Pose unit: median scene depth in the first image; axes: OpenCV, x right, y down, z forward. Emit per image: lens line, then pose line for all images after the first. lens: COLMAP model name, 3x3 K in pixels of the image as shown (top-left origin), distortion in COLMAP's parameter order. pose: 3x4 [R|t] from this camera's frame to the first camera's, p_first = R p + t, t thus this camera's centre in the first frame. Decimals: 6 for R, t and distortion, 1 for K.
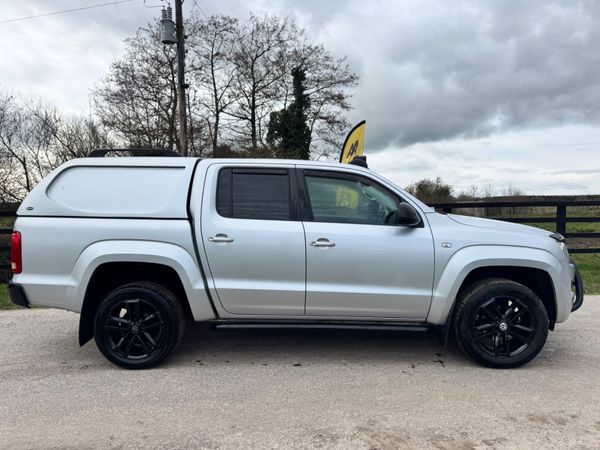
lens RADIAL K [[423.6, 0, 299.3], [0, 423.6, 232.8], [0, 0, 1]] dist [0.027602, -0.031071]
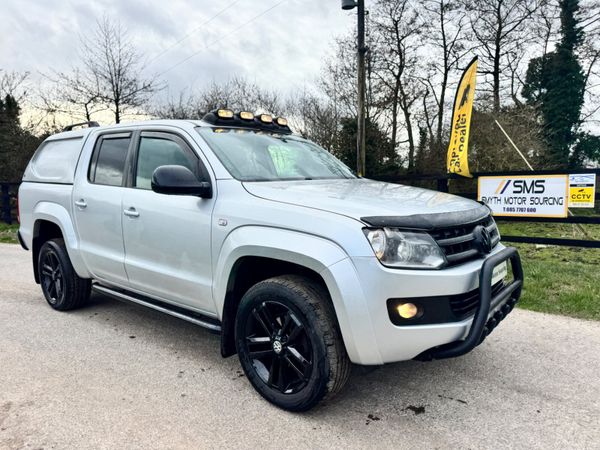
lens RADIAL K [[423.6, 0, 299.3], [0, 423.6, 232.8], [0, 0, 1]] dist [0.027602, -0.031071]
pose [[0.795193, 0.070330, -0.602263, 0.130927], [-0.027500, 0.996412, 0.080047, -0.002553], [0.605732, -0.047091, 0.794274, 0.069957]]
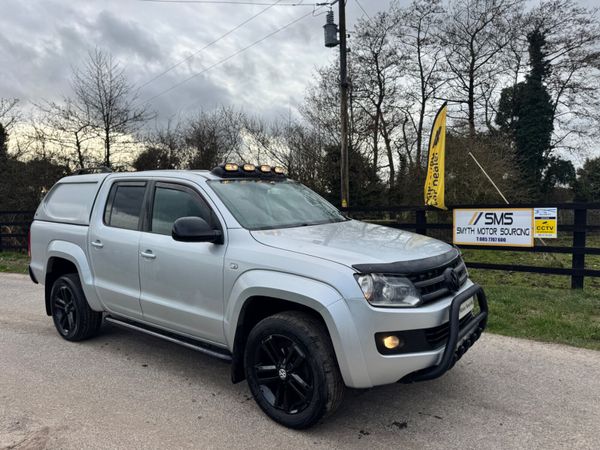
lens RADIAL K [[423.6, 0, 299.3], [0, 423.6, 232.8], [0, 0, 1]] dist [0.027602, -0.031071]
pose [[0.818708, 0.038590, -0.572912, 0.138413], [-0.023809, 0.999163, 0.033276, -0.010787], [0.573716, -0.013603, 0.818941, 0.051520]]
